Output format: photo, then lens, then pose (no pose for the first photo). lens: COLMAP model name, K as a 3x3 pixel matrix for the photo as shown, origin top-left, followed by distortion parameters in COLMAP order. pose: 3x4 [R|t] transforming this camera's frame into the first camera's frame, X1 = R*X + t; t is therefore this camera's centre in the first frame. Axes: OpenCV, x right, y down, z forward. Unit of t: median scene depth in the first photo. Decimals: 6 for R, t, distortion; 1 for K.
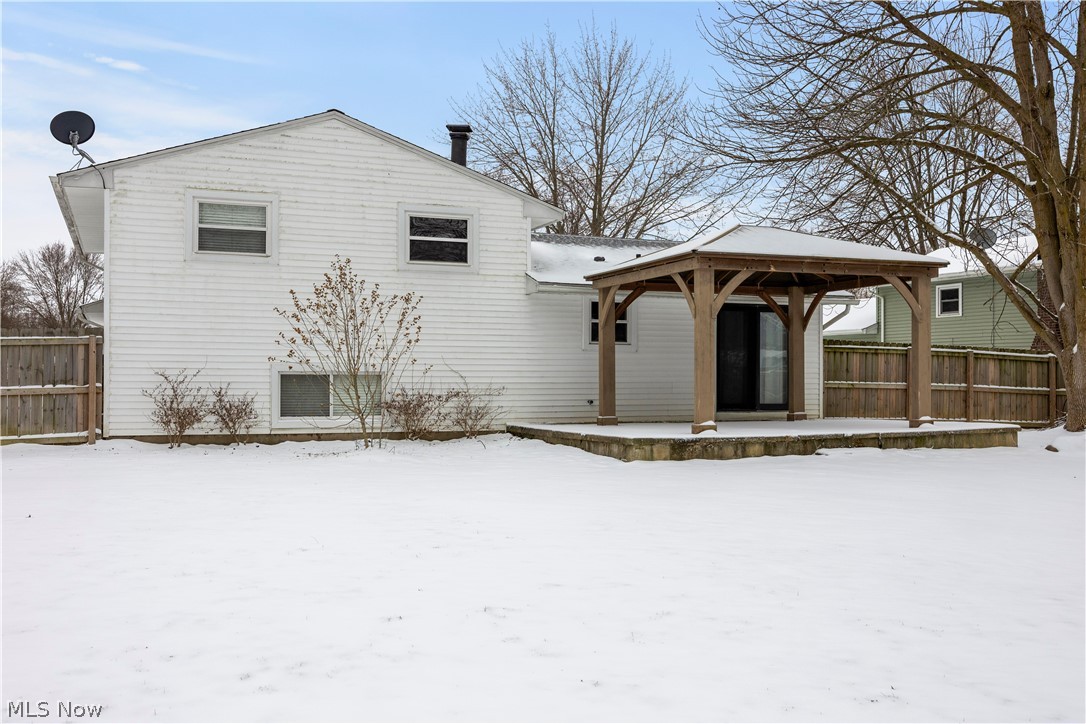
lens RADIAL K [[1046.9, 0, 542.5], [0, 1046.9, 363.1], [0, 0, 1]] dist [-0.028476, 0.000000]
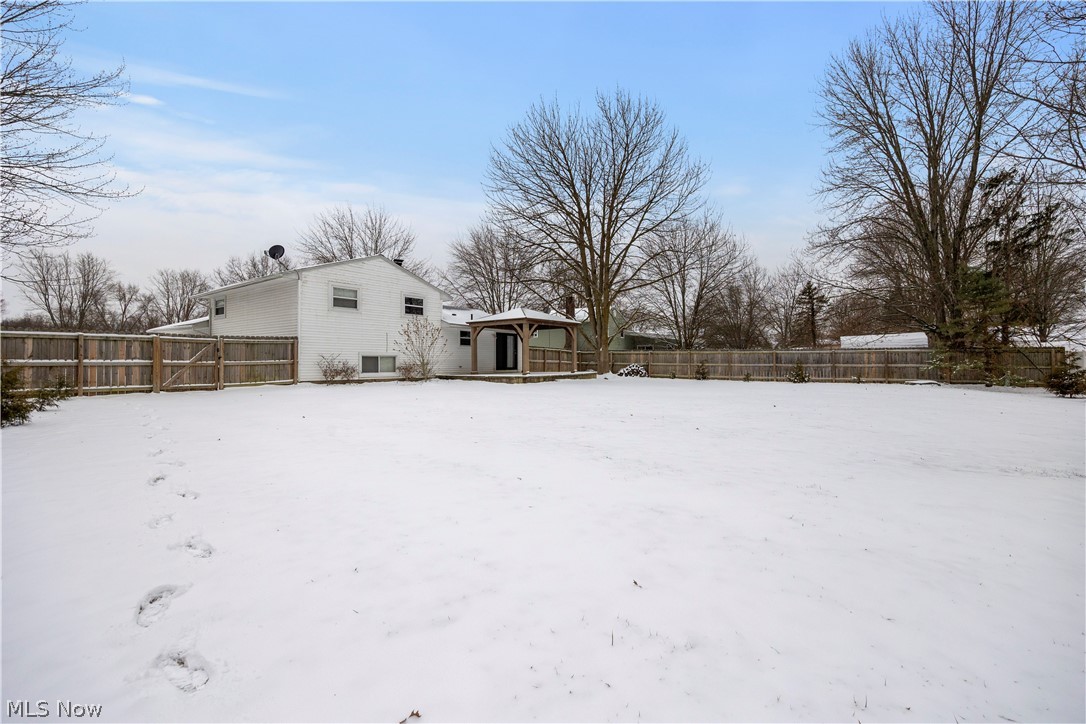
lens RADIAL K [[478.1, 0, 546.2], [0, 478.1, 361.9], [0, 0, 1]] dist [-0.002876, -0.000291]
pose [[0.859428, -0.001866, 0.511253, -0.461333], [-0.008613, 0.999799, 0.018128, -0.000619], [-0.511184, -0.019983, 0.859239, -0.239635]]
